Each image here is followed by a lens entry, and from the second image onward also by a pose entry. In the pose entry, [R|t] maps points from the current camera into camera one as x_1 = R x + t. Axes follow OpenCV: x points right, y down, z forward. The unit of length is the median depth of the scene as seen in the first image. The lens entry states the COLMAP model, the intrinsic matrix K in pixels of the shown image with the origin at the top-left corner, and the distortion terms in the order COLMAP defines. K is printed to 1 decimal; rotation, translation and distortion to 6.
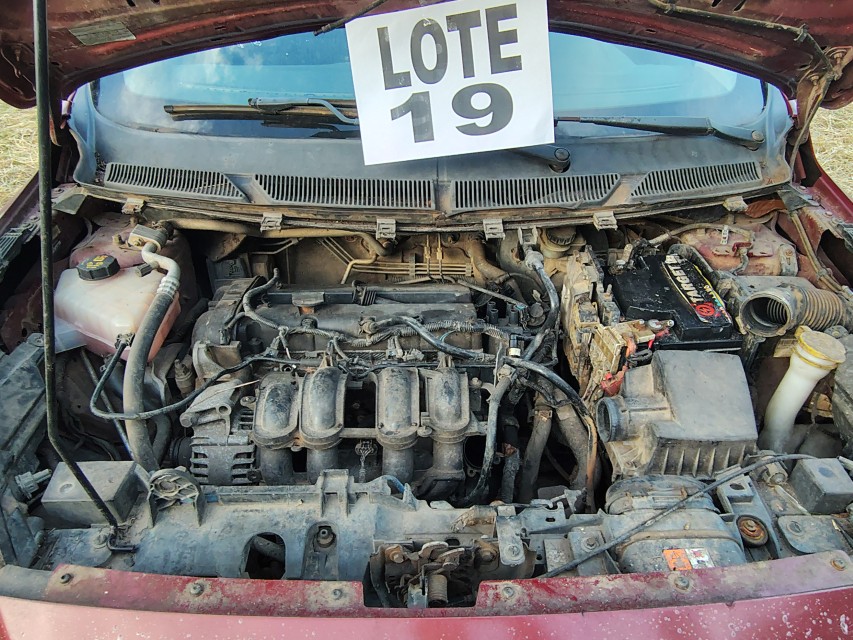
lens RADIAL K [[582.0, 0, 419.8], [0, 582.0, 327.5], [0, 0, 1]] dist [-0.006053, -0.003108]
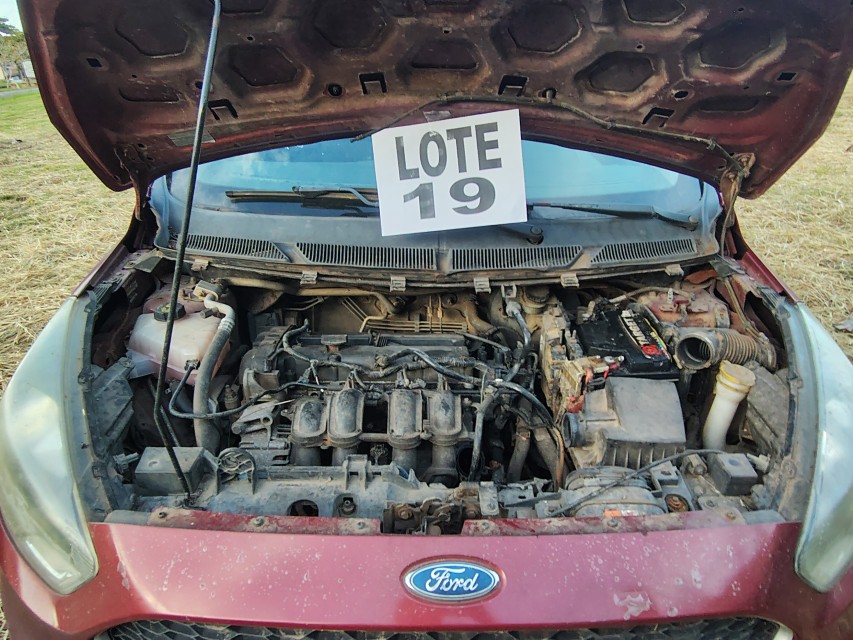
lens RADIAL K [[582.0, 0, 414.1], [0, 582.0, 327.6], [0, 0, 1]] dist [-0.006053, -0.003108]
pose [[0.999758, 0.015691, -0.015441, -0.001156], [-0.017819, 0.988661, -0.149106, 0.123670], [0.012926, 0.149345, 0.988701, -0.270025]]
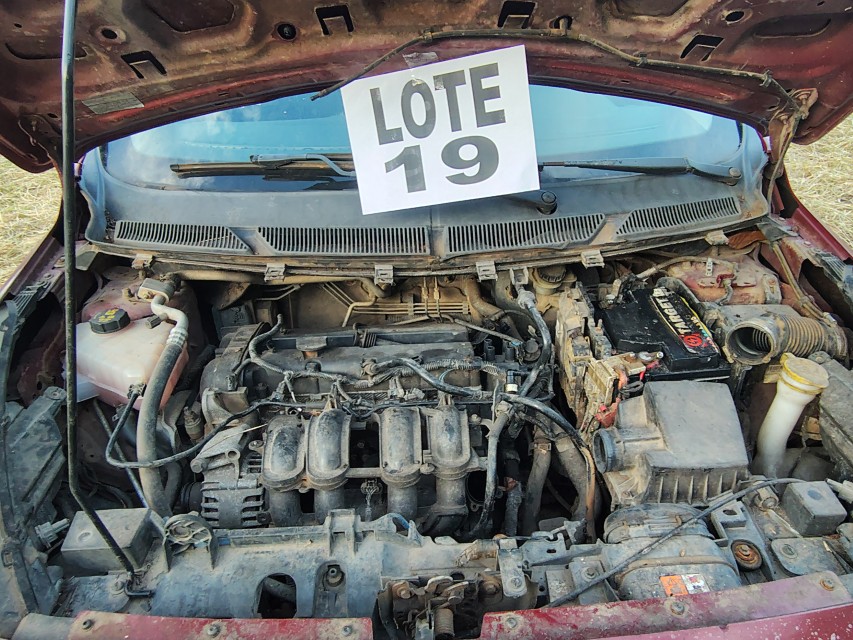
lens RADIAL K [[582.0, 0, 419.5], [0, 582.0, 328.4], [0, 0, 1]] dist [-0.006053, -0.003108]
pose [[0.999320, -0.036728, -0.003353, 0.006532], [0.036484, 0.997772, -0.055848, -0.012381], [0.005396, 0.055688, 0.998434, -0.044485]]
